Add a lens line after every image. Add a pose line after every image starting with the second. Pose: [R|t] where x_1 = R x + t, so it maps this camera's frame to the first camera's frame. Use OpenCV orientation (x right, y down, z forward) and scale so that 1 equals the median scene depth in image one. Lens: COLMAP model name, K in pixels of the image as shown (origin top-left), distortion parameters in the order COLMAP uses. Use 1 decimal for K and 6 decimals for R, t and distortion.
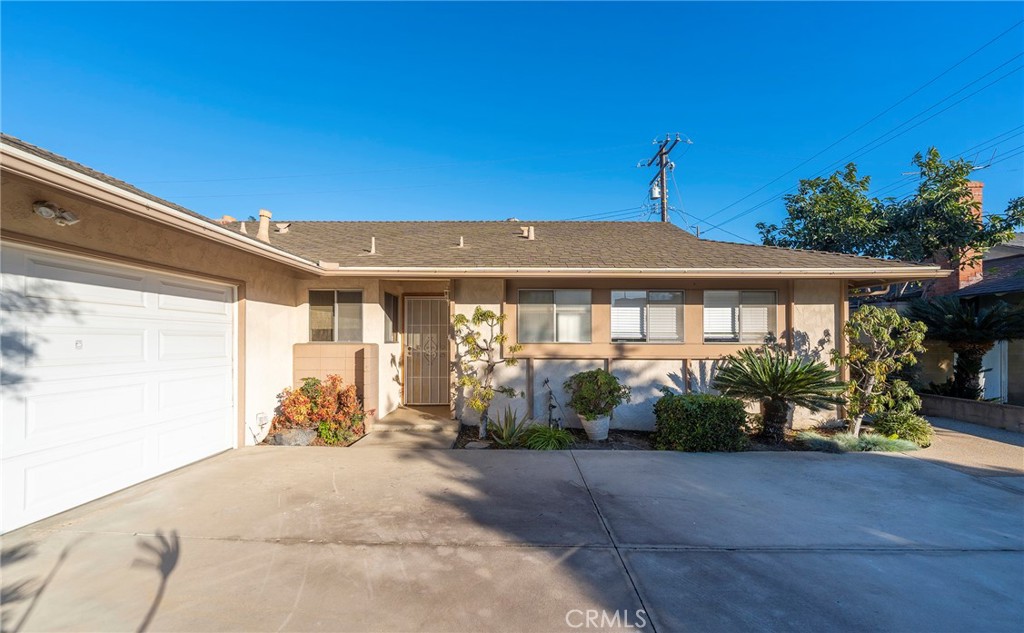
lens RADIAL K [[411.6, 0, 511.7], [0, 411.6, 336.1], [0, 0, 1]] dist [-0.001398, -0.000243]
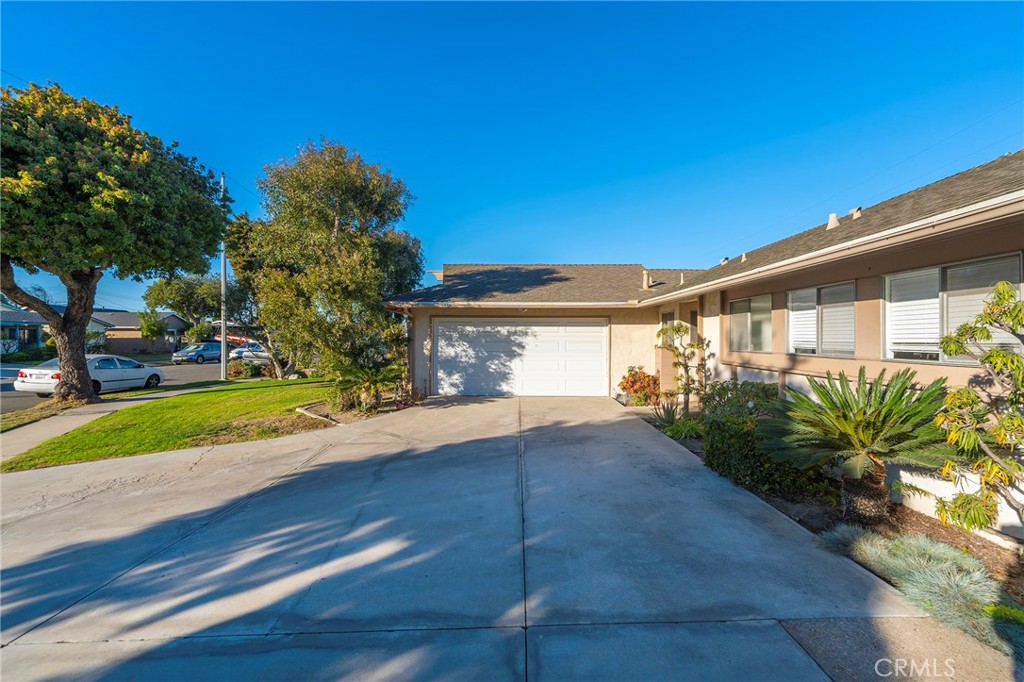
lens RADIAL K [[415.9, 0, 508.9], [0, 415.9, 335.7], [0, 0, 1]] dist [-0.000902, -0.000210]
pose [[-0.025164, -0.004440, -0.999673, 1.427898], [0.009703, 0.999942, -0.004686, -0.027549], [0.999636, -0.009818, -0.025119, 0.563205]]
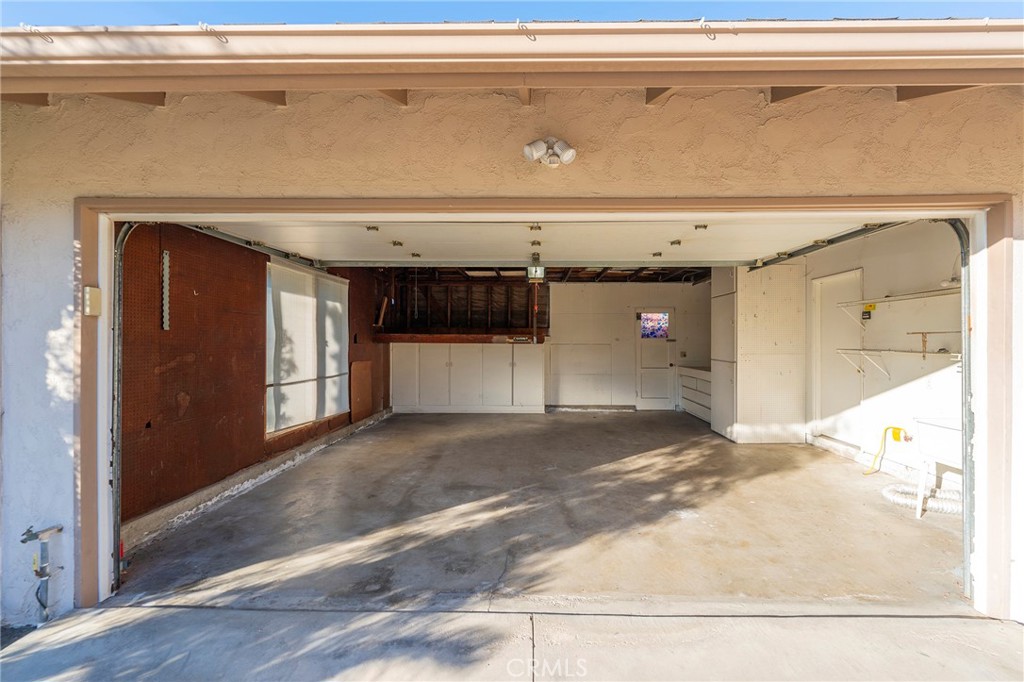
lens RADIAL K [[415.9, 0, 508.9], [0, 415.9, 335.7], [0, 0, 1]] dist [-0.000902, -0.000210]
pose [[-0.018766, -0.004621, -0.999813, -0.261543], [0.006254, 0.999969, -0.004739, -0.001466], [0.999804, -0.006341, -0.018736, 0.554317]]
